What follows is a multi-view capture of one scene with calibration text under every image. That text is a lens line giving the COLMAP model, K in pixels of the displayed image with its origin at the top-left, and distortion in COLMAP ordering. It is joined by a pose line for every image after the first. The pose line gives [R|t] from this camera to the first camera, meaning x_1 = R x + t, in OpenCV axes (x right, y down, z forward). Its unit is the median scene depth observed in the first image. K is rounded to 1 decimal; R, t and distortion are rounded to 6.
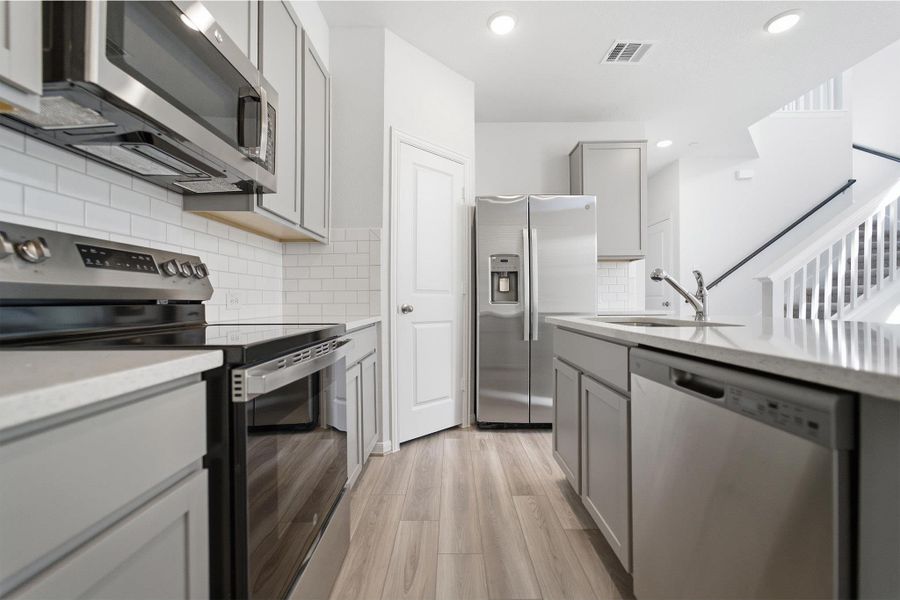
lens RADIAL K [[368.0, 0, 448.8], [0, 368.0, 297.8], [0, 0, 1]] dist [-0.003213, 0.000159]
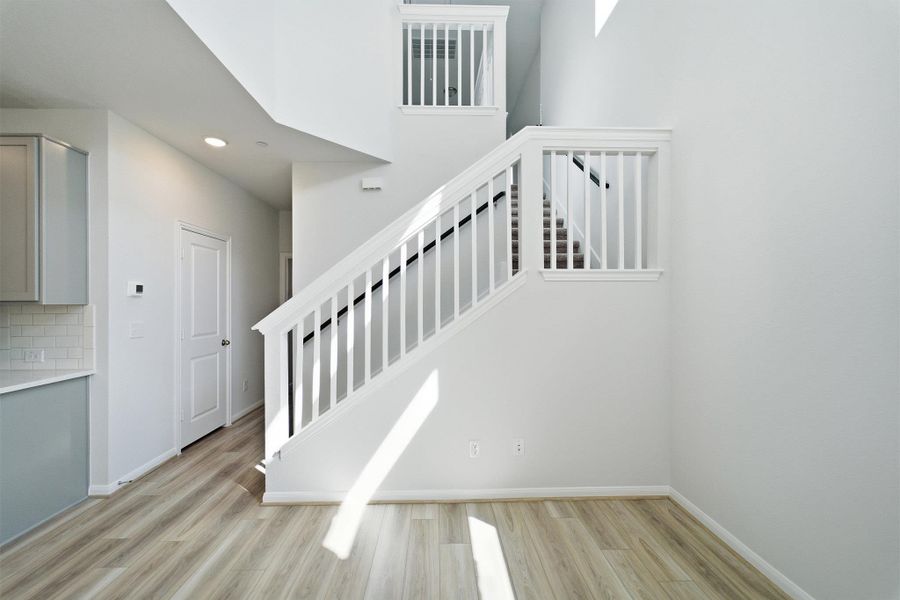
lens RADIAL K [[365.3, 0, 449.6], [0, 365.3, 302.6], [0, 0, 1]] dist [0.001480, 0.000180]
pose [[0.998646, 0.002881, 0.051935, 1.743507], [-0.002650, 0.999986, -0.004505, -0.154217], [-0.051947, 0.004361, 0.998640, 0.377622]]
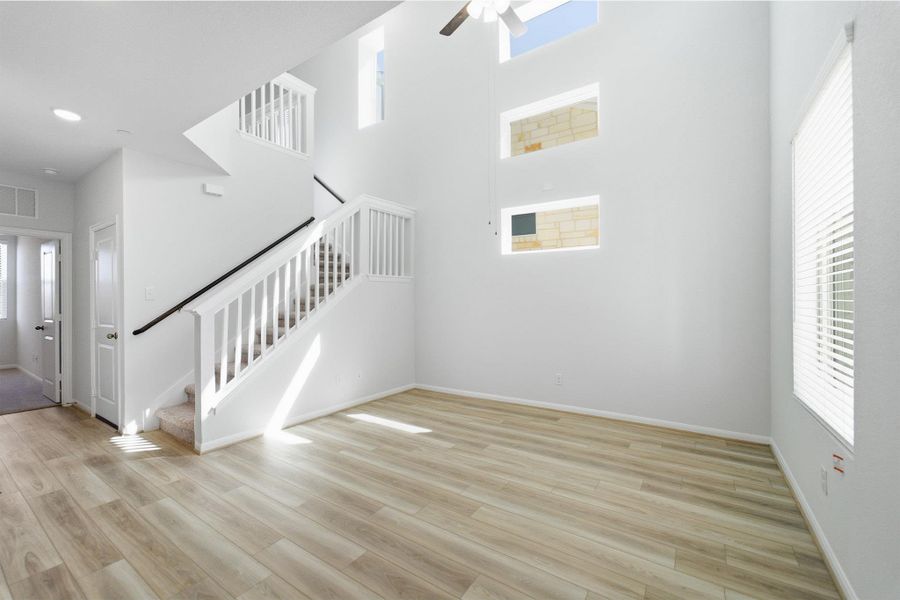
lens RADIAL K [[371.0, 0, 447.4], [0, 371.0, 300.0], [0, 0, 1]] dist [-0.019999, 0.017692]
pose [[0.551962, -0.000993, 0.833868, 0.687430], [0.005561, 0.999981, -0.002491, -0.115826], [-0.833850, 0.006012, 0.551958, 0.014173]]
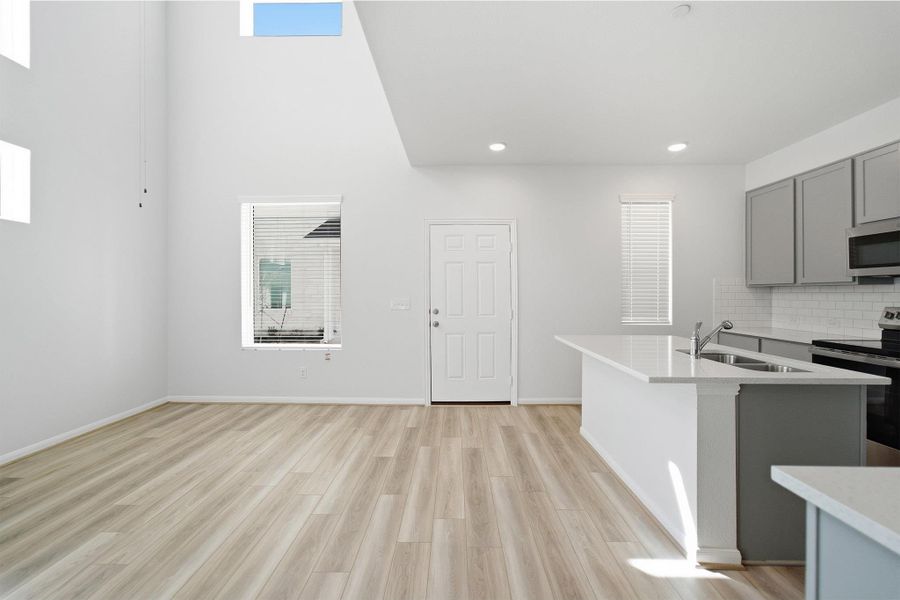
lens RADIAL K [[372.9, 0, 447.9], [0, 372.9, 291.5], [0, 0, 1]] dist [-0.000520, 0.000757]
pose [[-0.999993, 0.001222, 0.003648, 1.061332], [0.001202, 0.999984, -0.005470, -0.118614], [-0.003655, -0.005466, -0.999978, 1.567862]]
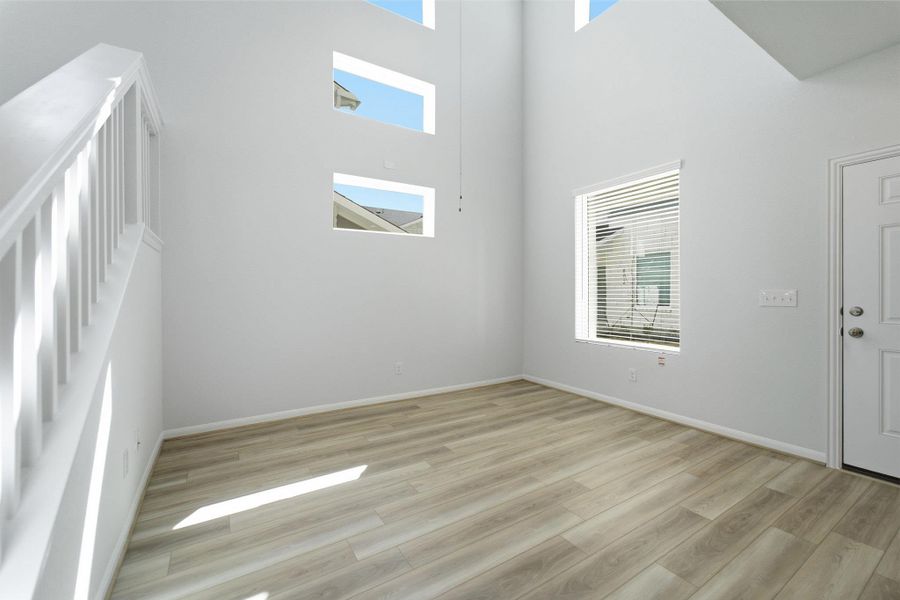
lens RADIAL K [[368.0, 0, 448.8], [0, 368.0, 297.8], [0, 0, 1]] dist [-0.003213, 0.000159]
pose [[-0.545007, -0.006556, 0.838406, 0.889915], [0.003026, 0.999948, 0.009786, -0.082301], [-0.838426, 0.007870, -0.544959, 1.268027]]
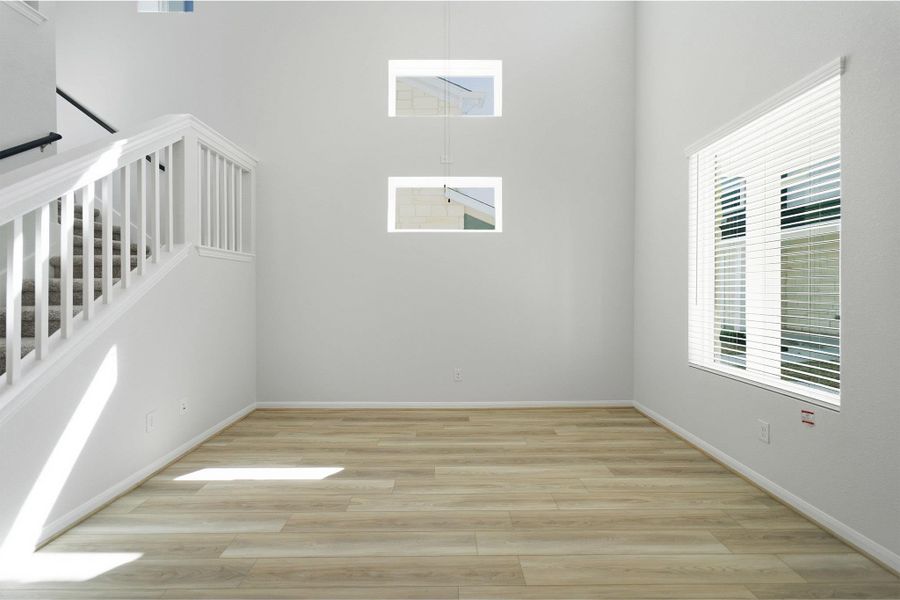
lens RADIAL K [[372.9, 0, 447.9], [0, 372.9, 291.5], [0, 0, 1]] dist [-0.000520, 0.000757]
pose [[-0.022561, -0.002942, 0.999741, 0.820072], [0.002166, 0.999993, 0.002992, -0.104325], [-0.999743, 0.002233, -0.022555, 0.618649]]
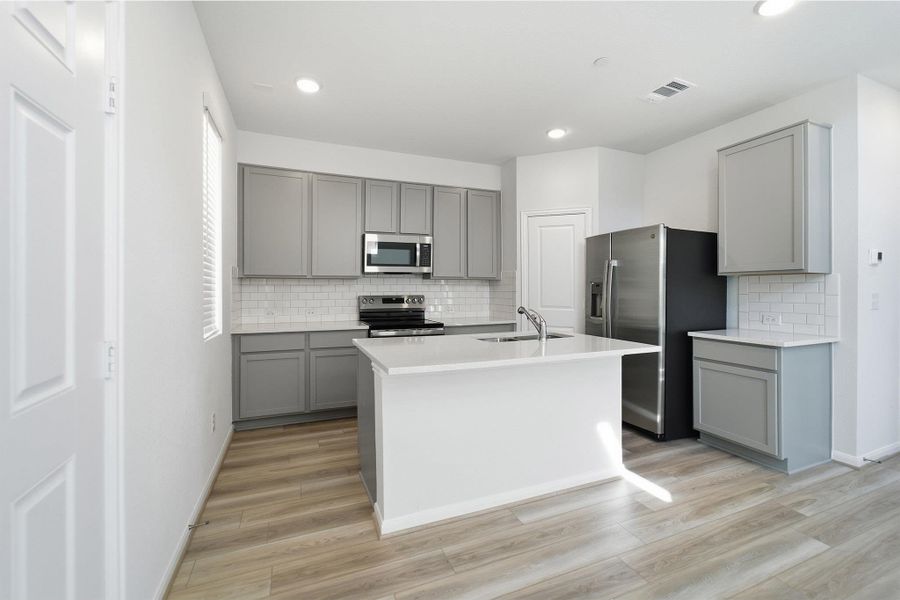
lens RADIAL K [[378.2, 0, 448.3], [0, 378.2, 289.5], [0, 0, 1]] dist [-0.001459, 0.000204]
pose [[0.391921, 0.004590, -0.919988, 1.342288], [0.000324, 0.999987, 0.005127, -0.109182], [0.919999, -0.002307, 0.391914, -0.000288]]
